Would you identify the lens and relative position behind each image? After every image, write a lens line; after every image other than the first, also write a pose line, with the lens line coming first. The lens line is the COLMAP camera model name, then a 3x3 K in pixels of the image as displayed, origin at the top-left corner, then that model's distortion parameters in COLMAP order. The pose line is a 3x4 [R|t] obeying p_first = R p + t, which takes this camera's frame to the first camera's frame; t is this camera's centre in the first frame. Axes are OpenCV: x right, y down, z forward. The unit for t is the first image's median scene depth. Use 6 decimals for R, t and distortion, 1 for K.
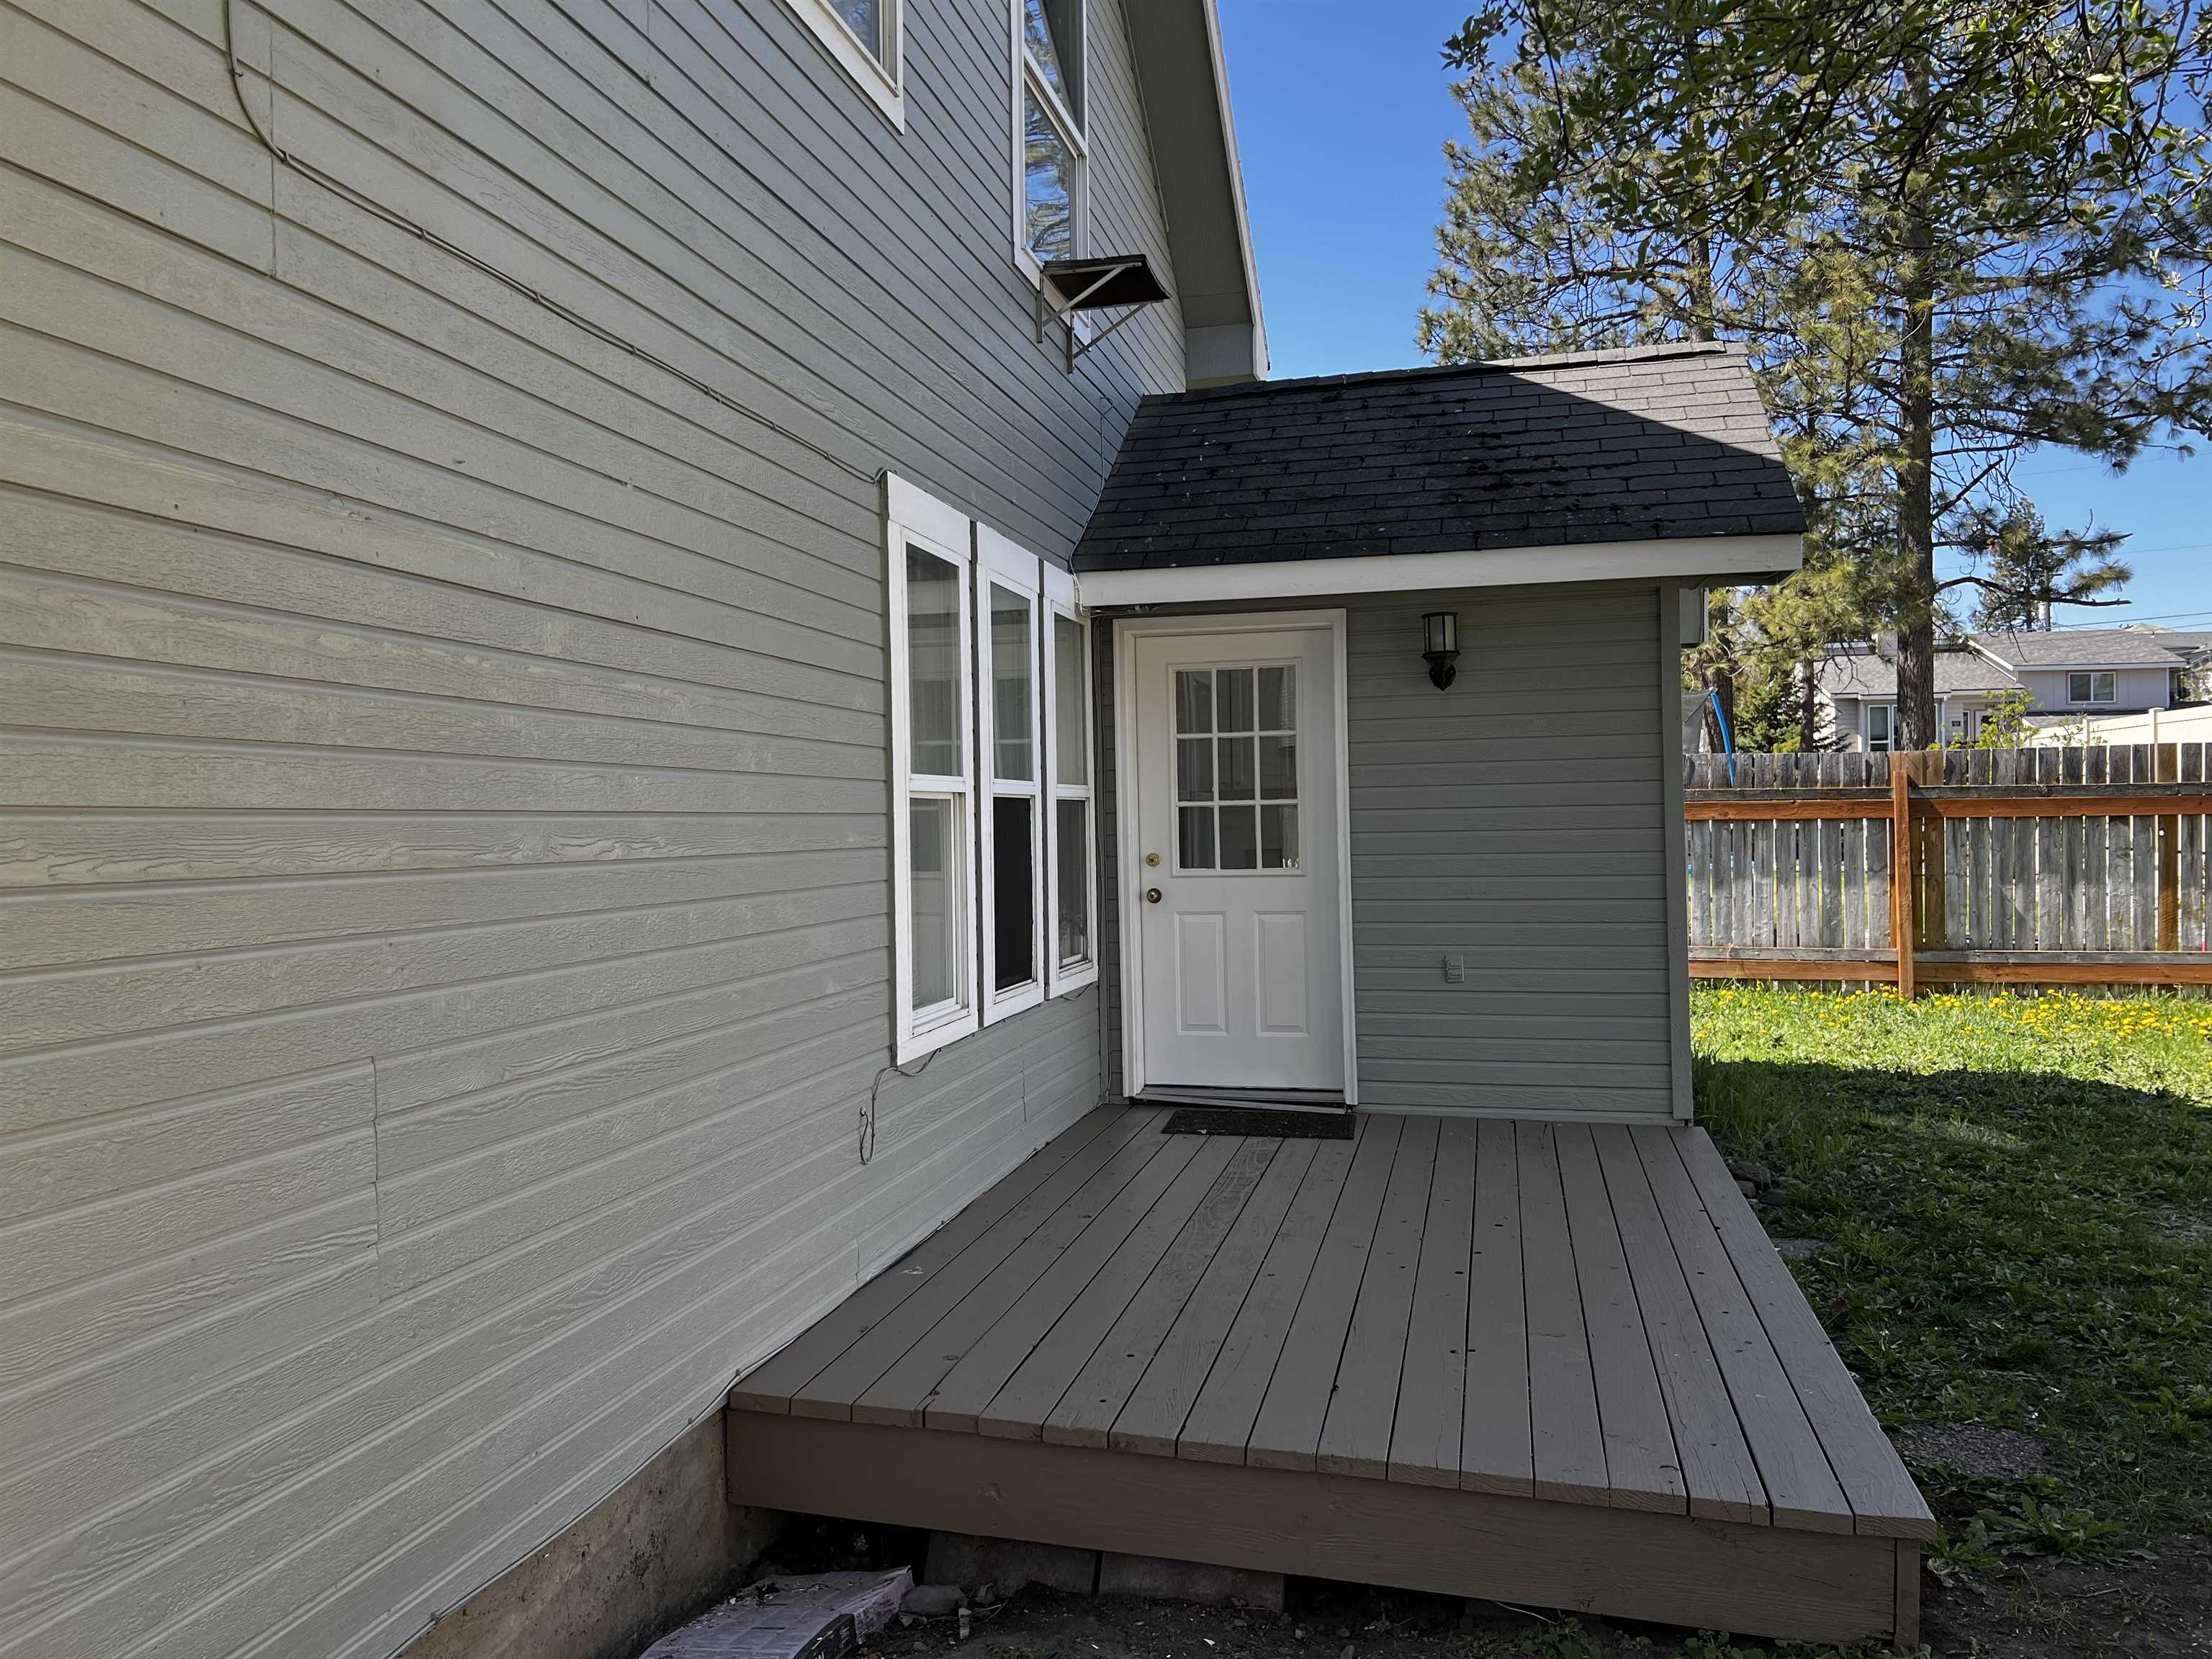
lens RADIAL K [[1683.5, 0, 1092.1], [0, 1683.5, 825.6], [0, 0, 1]] dist [0.114678, -0.250560]
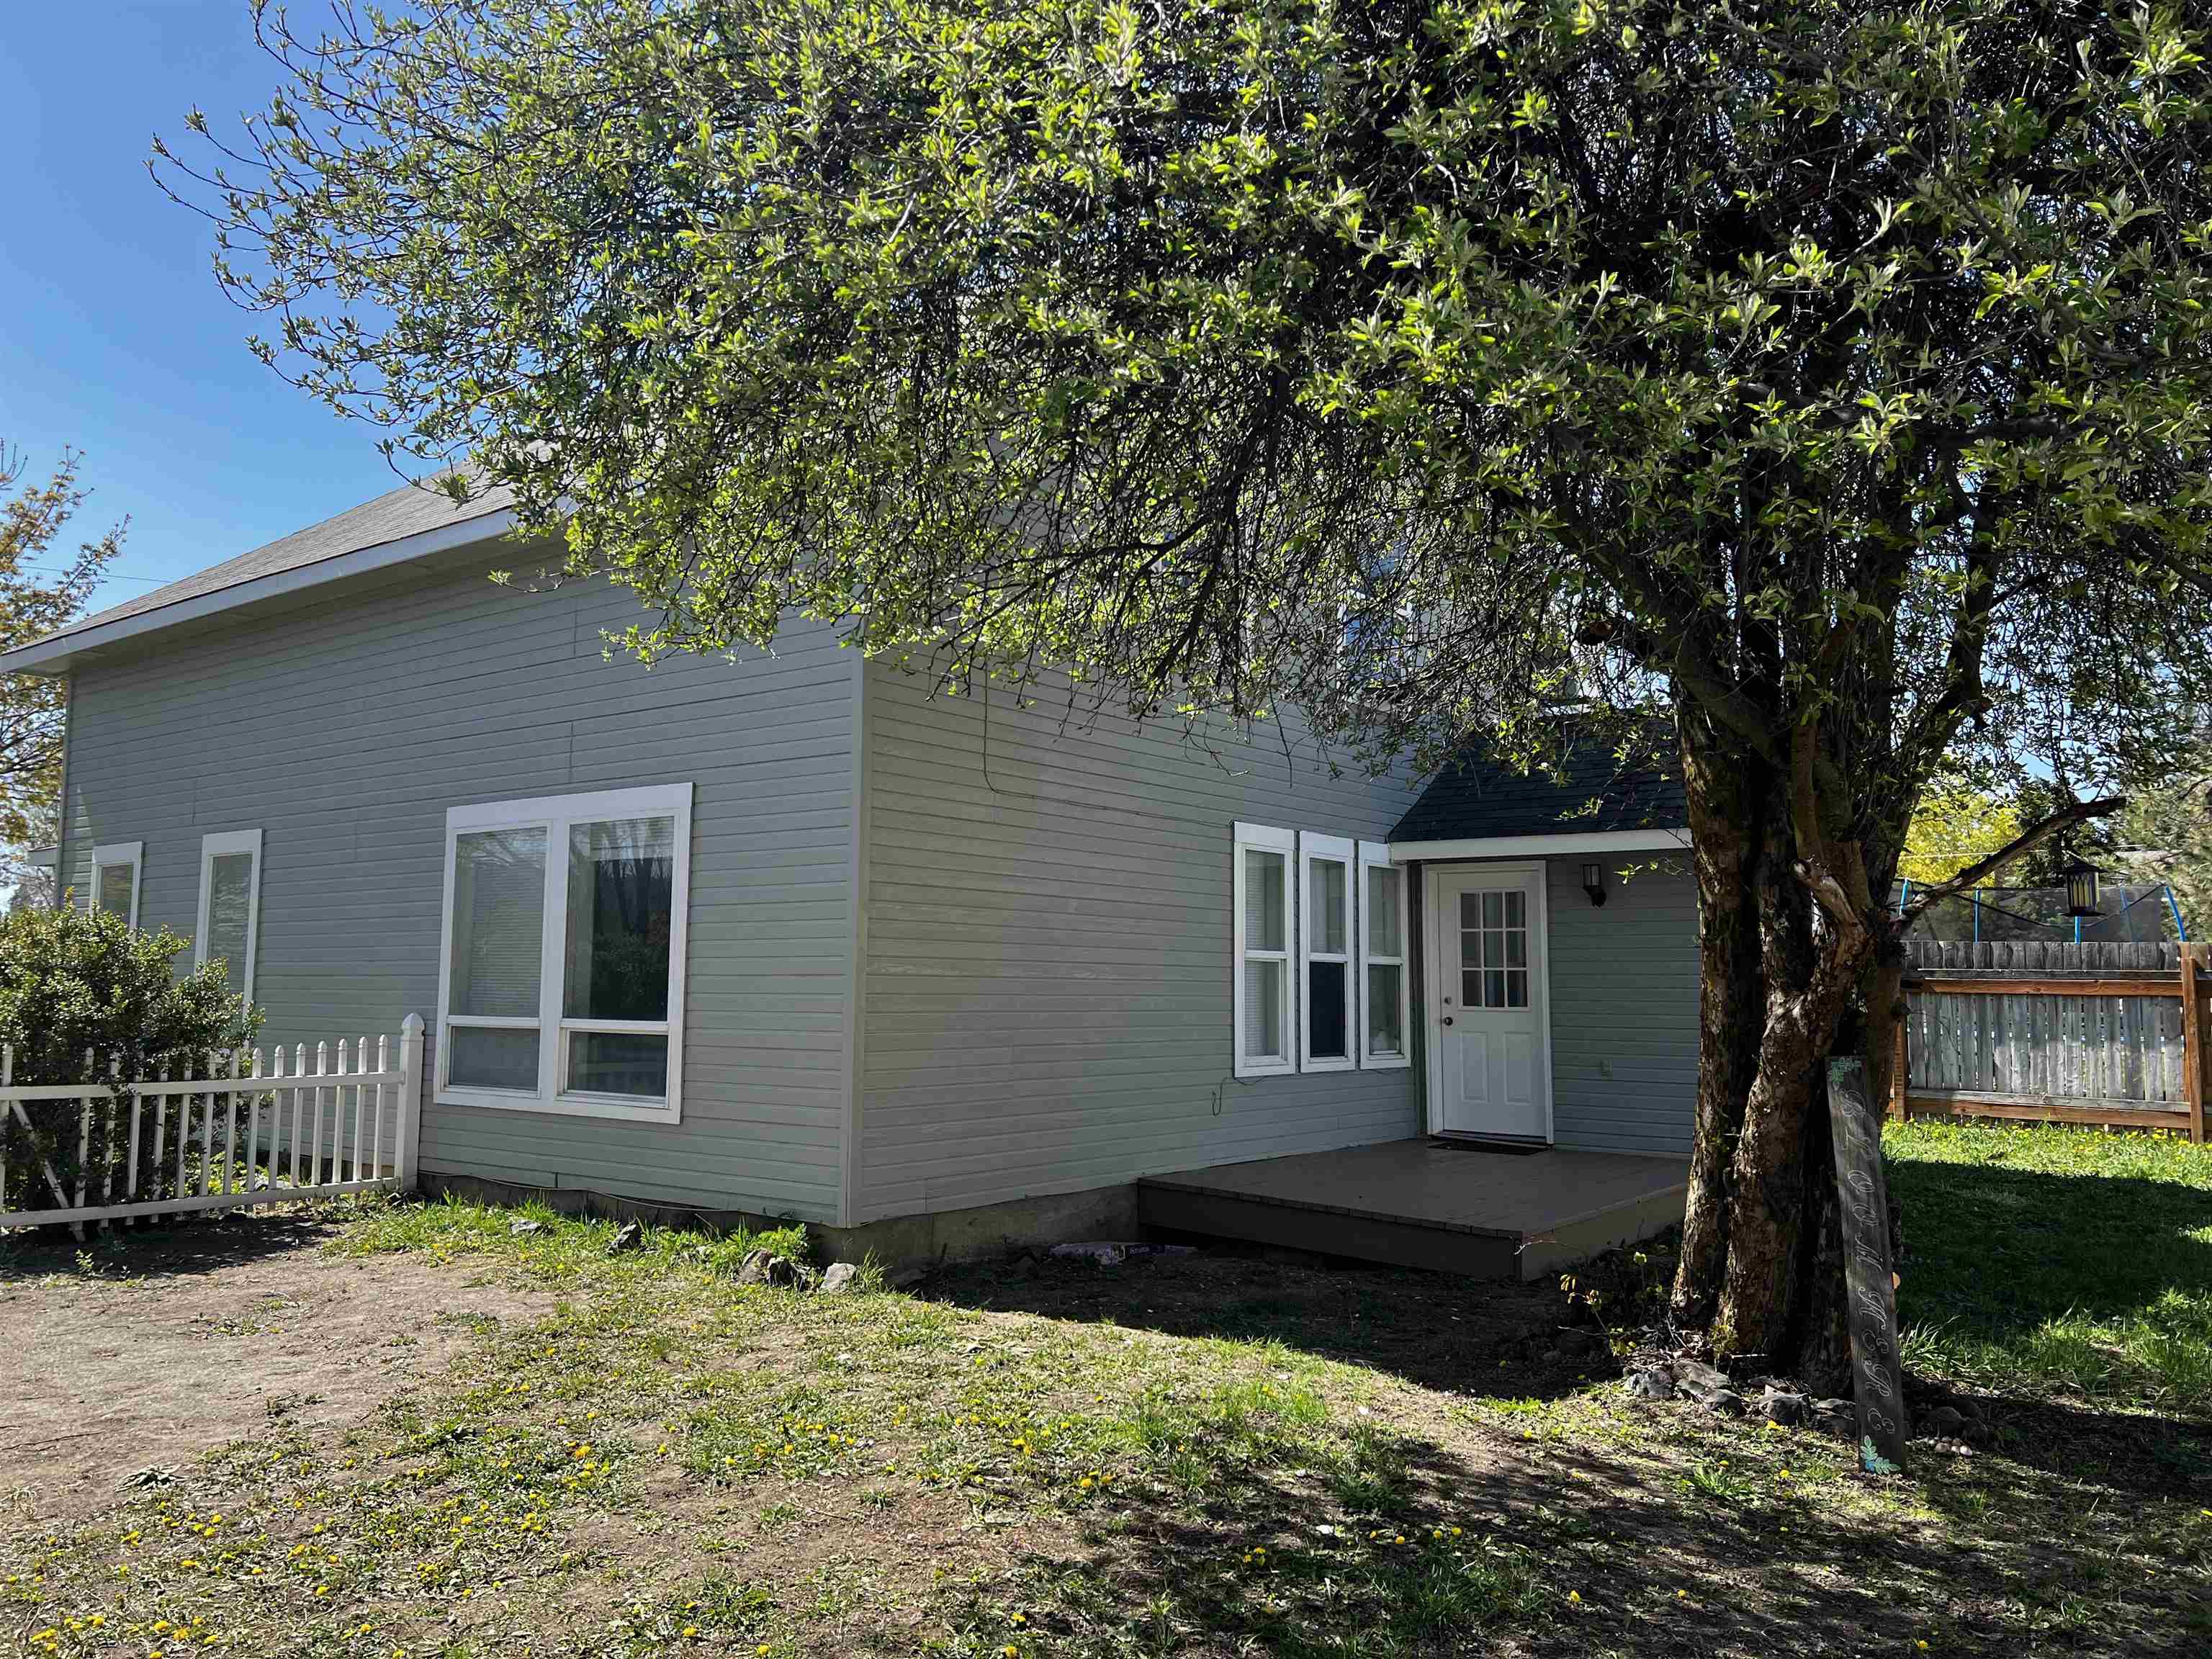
lens RADIAL K [[1683.5, 0, 1092.1], [0, 1683.5, 825.6], [0, 0, 1]] dist [0.114678, -0.250560]
pose [[0.915861, -0.014288, -0.401242, 0.460932], [-0.025688, 0.995234, -0.094075, 0.016158], [0.400673, 0.096467, 0.911128, -0.878674]]
